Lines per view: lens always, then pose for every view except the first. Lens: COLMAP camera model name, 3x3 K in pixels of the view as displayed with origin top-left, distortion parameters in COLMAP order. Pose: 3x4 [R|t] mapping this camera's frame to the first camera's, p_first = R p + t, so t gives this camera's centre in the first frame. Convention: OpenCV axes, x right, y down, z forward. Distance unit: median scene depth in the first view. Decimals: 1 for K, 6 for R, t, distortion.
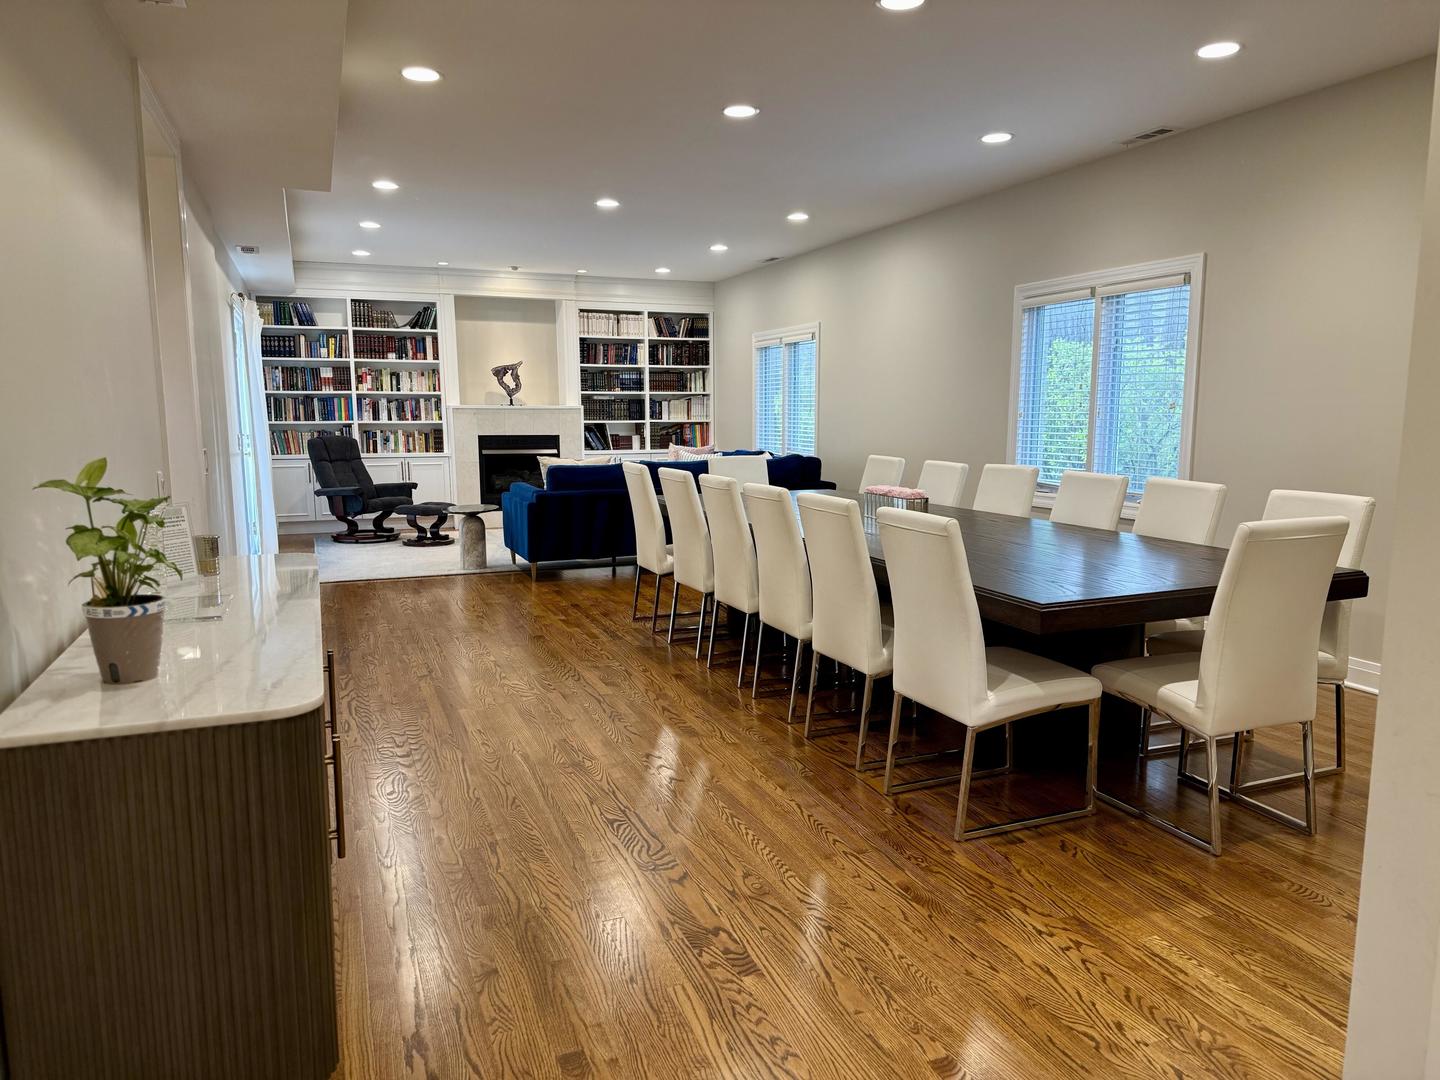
lens RADIAL K [[1015.1, 0, 719.5], [0, 1015.1, 550.2], [0, 0, 1]] dist [0.130248, -0.005284]
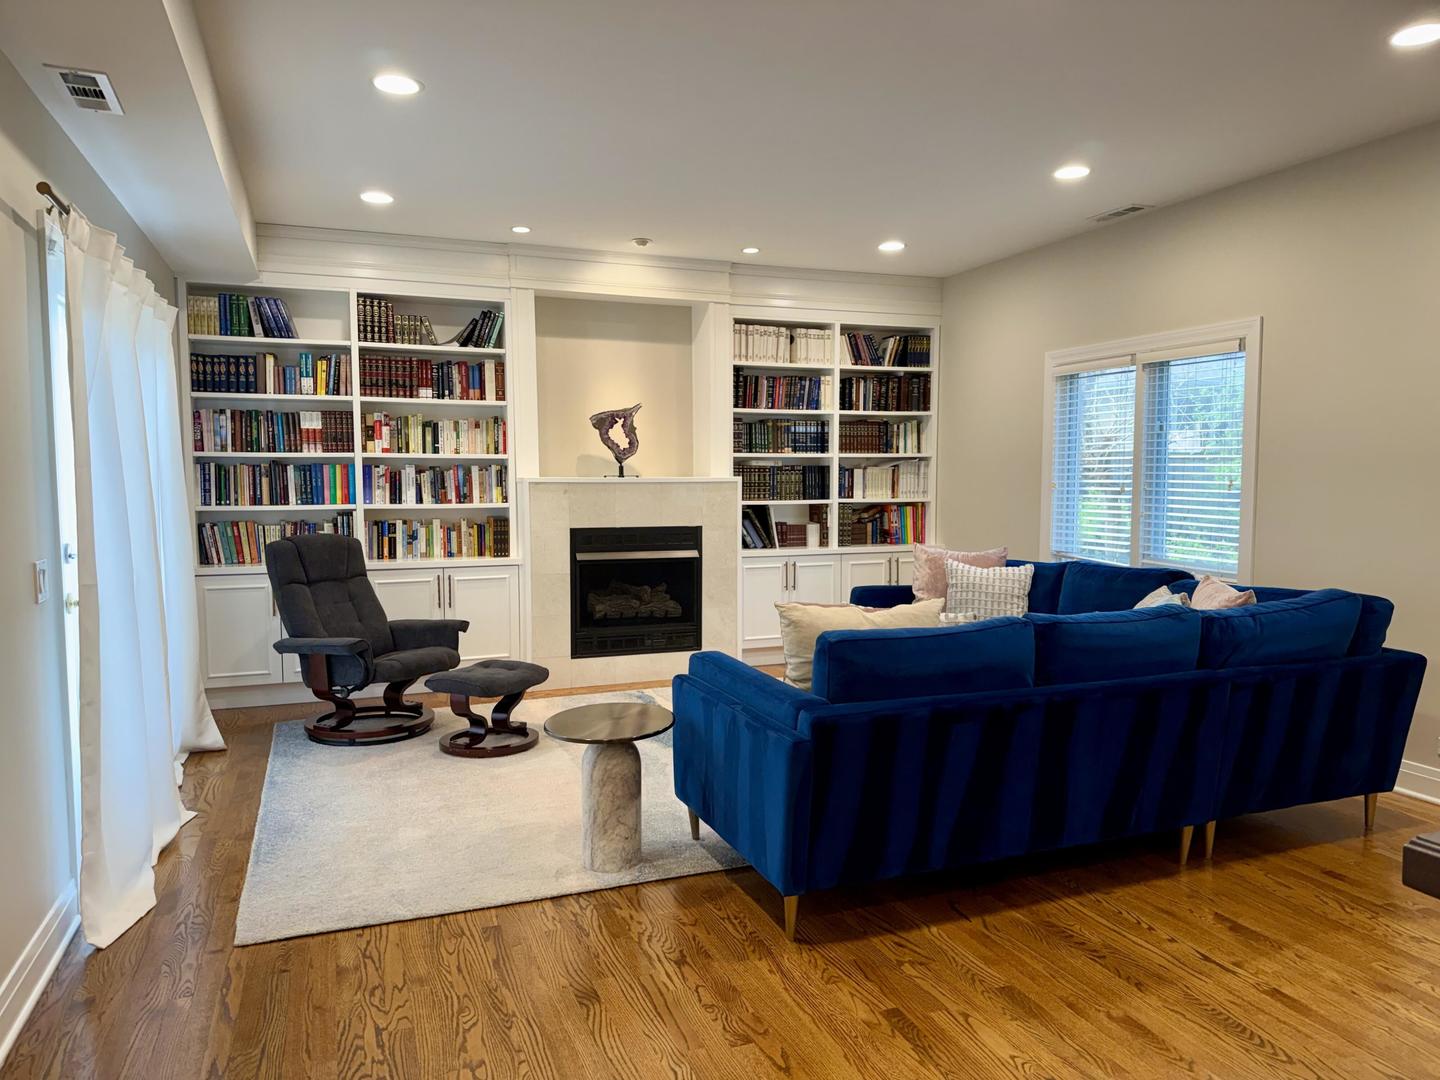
lens RADIAL K [[1015.1, 0, 726.2], [0, 1015.1, 550.7], [0, 0, 1]] dist [0.130248, -0.005284]
pose [[0.999972, 0.003359, -0.006660, -0.142568], [-0.003776, 0.997962, -0.063700, -0.062742], [0.006432, 0.063724, 0.997947, 0.423919]]
